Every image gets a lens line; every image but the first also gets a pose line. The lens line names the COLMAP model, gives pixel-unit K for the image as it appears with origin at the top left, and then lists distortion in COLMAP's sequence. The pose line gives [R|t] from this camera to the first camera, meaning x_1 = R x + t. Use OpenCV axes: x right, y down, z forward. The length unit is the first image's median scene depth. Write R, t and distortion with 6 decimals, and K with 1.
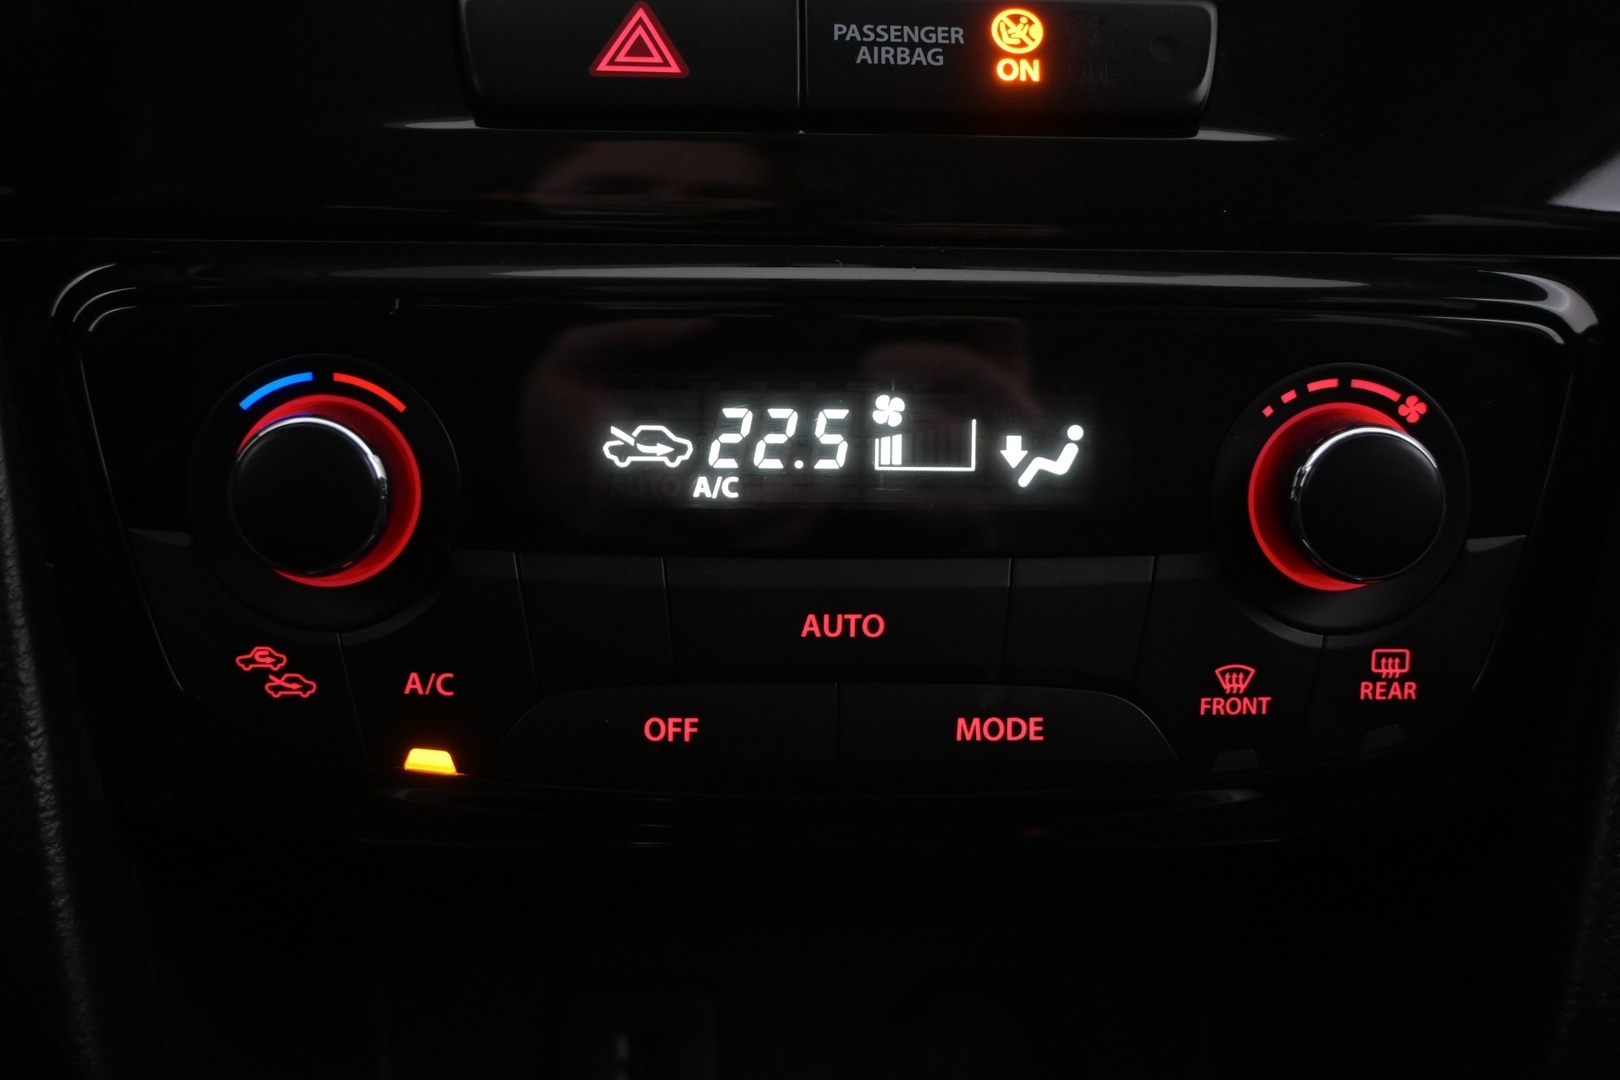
lens RADIAL K [[1913.2, 0, 809.5], [0, 1913.2, 542.7], [0, 0, 1]] dist [0.033659, 0.000000]
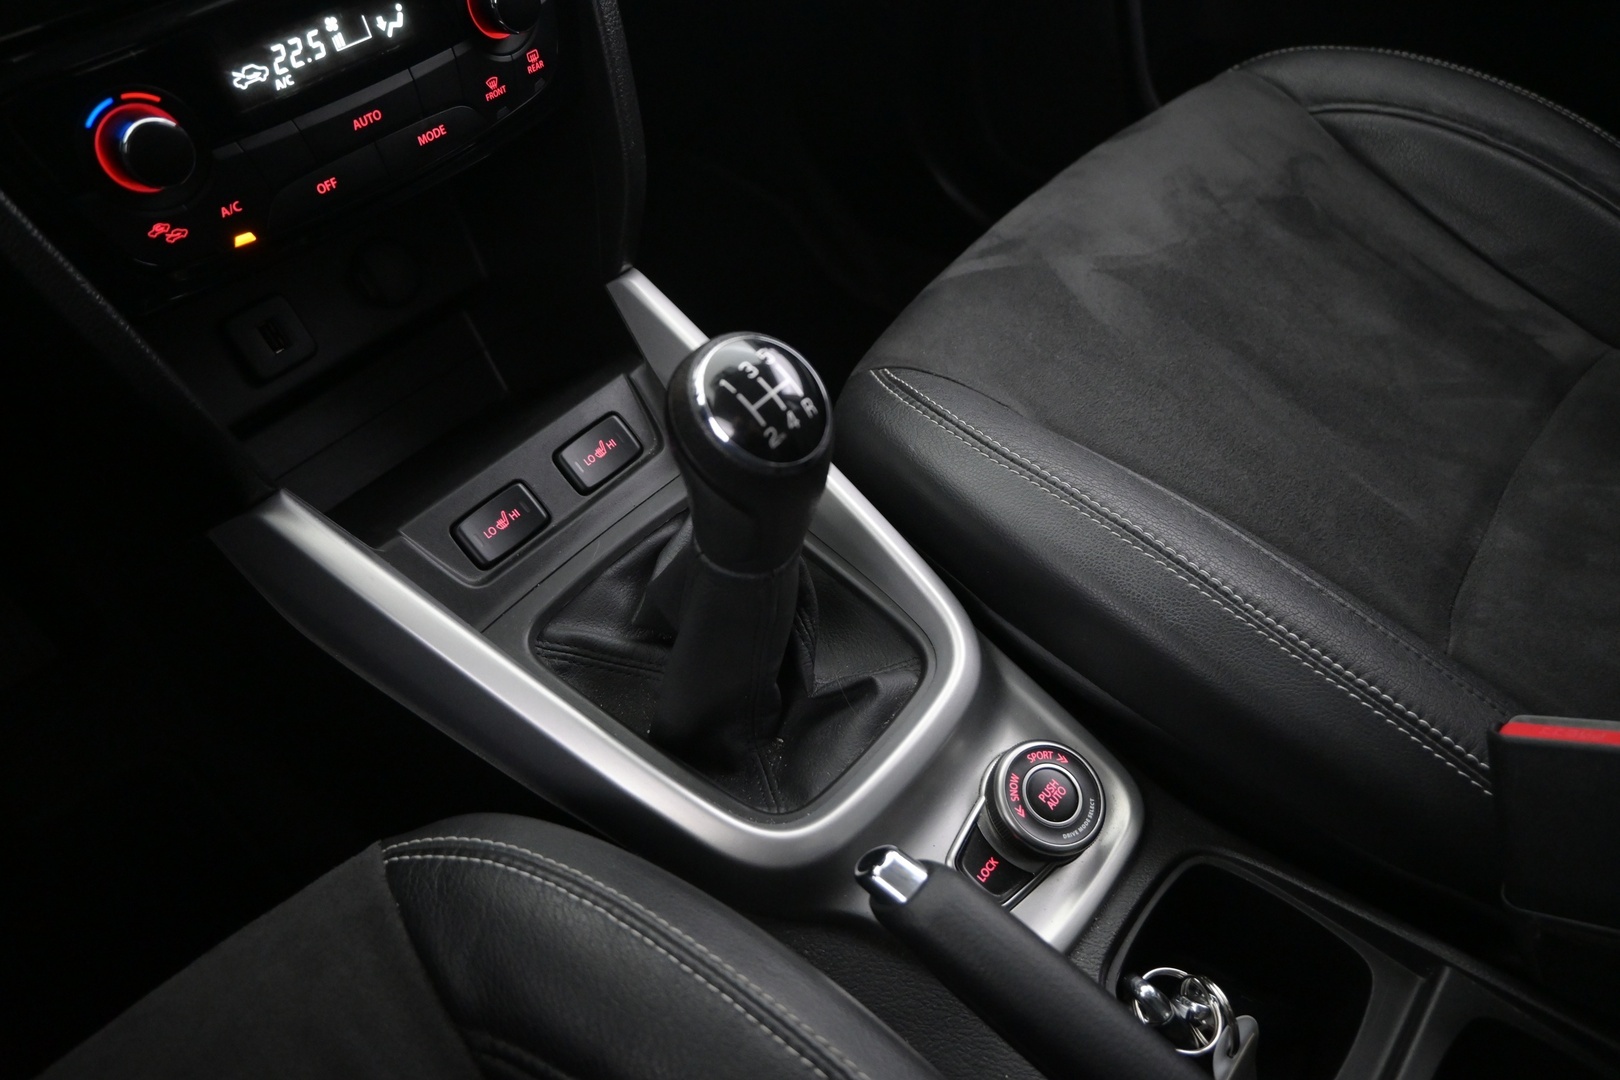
lens RADIAL K [[1121.5, 0, 822.2], [0, 1121.5, 541.8], [0, 0, 1]] dist [-0.002102, 0.000174]
pose [[0.666052, -0.568911, 0.482406, -0.606345], [0.221967, 0.768612, 0.599972, -0.280064], [-0.712113, -0.292534, 0.638215, -0.547621]]
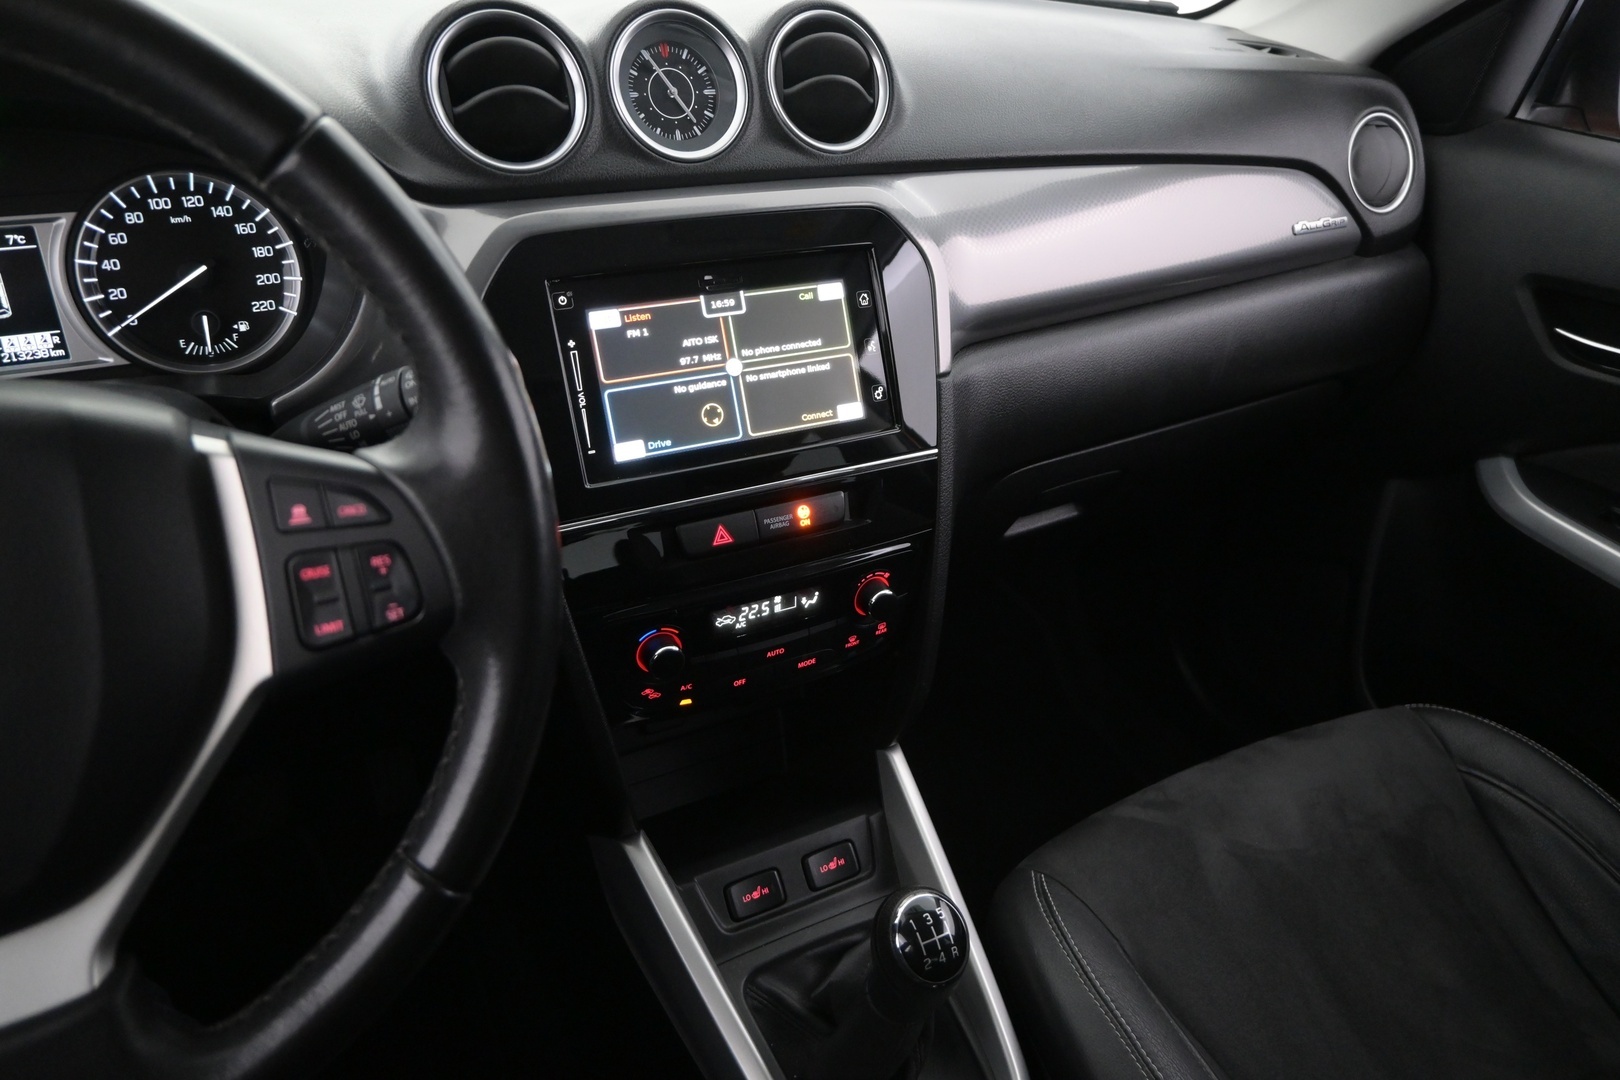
lens RADIAL K [[1121.5, 0, 817.4], [0, 1121.5, 534.9], [0, 0, 1]] dist [-0.002102, 0.000174]
pose [[0.895822, -0.191752, 0.400917, -0.842536], [0.026230, 0.923366, 0.383023, -1.143564], [-0.443639, -0.332604, 0.832201, -1.043477]]
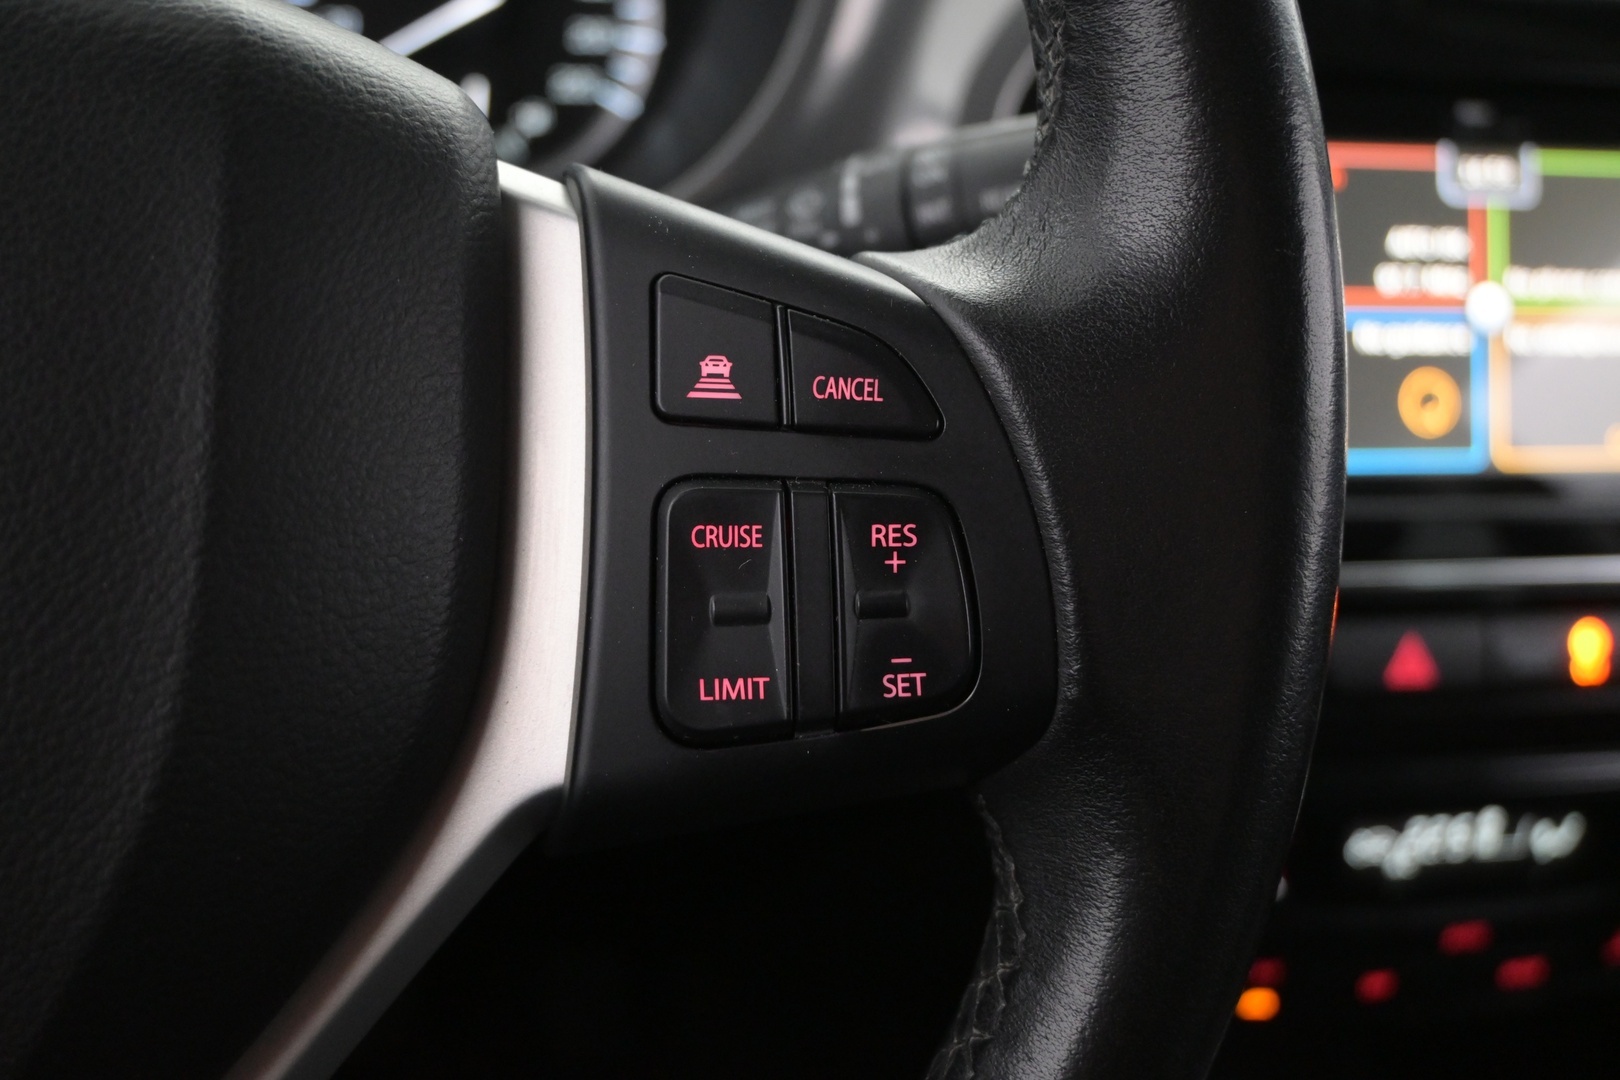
lens RADIAL K [[1726.0, 0, 794.8], [0, 1726.0, 530.9], [0, 0, 1]] dist [0.012781, 0.000000]
pose [[0.983638, -0.009714, 0.179897, -0.958785], [-0.046654, 0.950749, 0.306431, -0.850675], [-0.174013, -0.309810, 0.934739, -0.416830]]
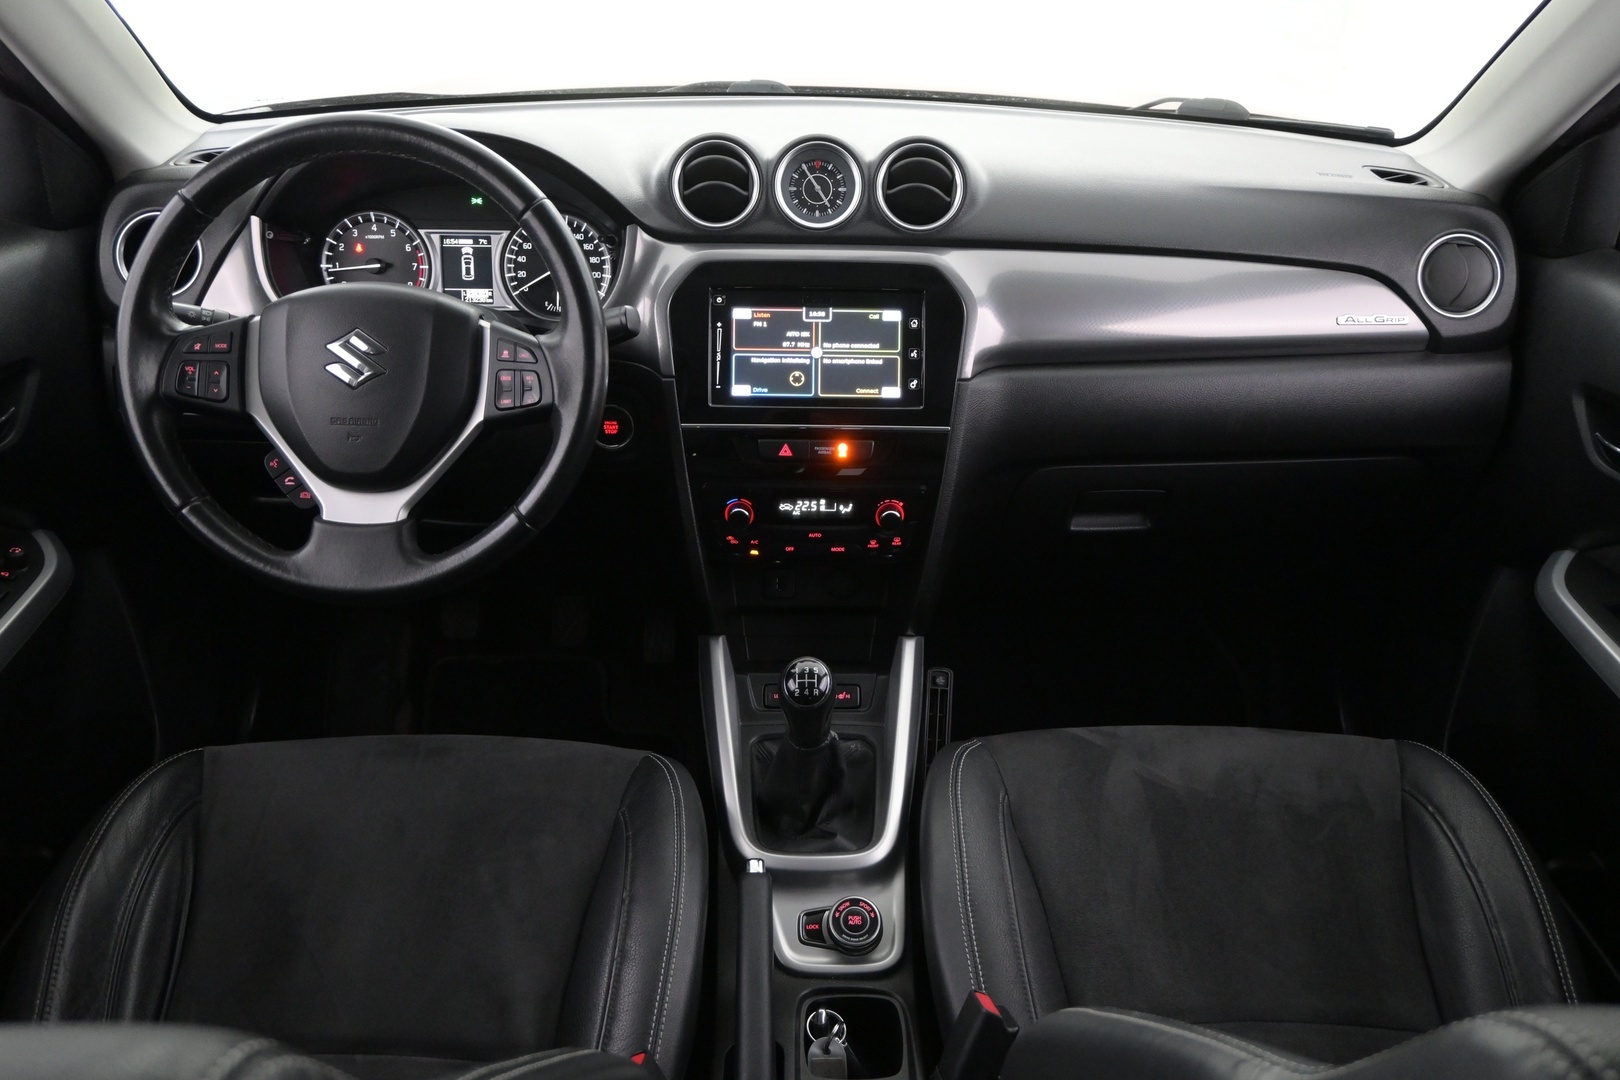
lens RADIAL K [[1337.1, 0, 826.3], [0, 1337.1, 533.9], [0, 0, 1]] dist [-0.001016, -0.009213]
pose [[0.999592, 0.019958, -0.020411, 0.151102], [-0.013161, 0.956656, 0.290923, -1.313018], [0.025333, -0.290536, 0.956529, -3.466176]]
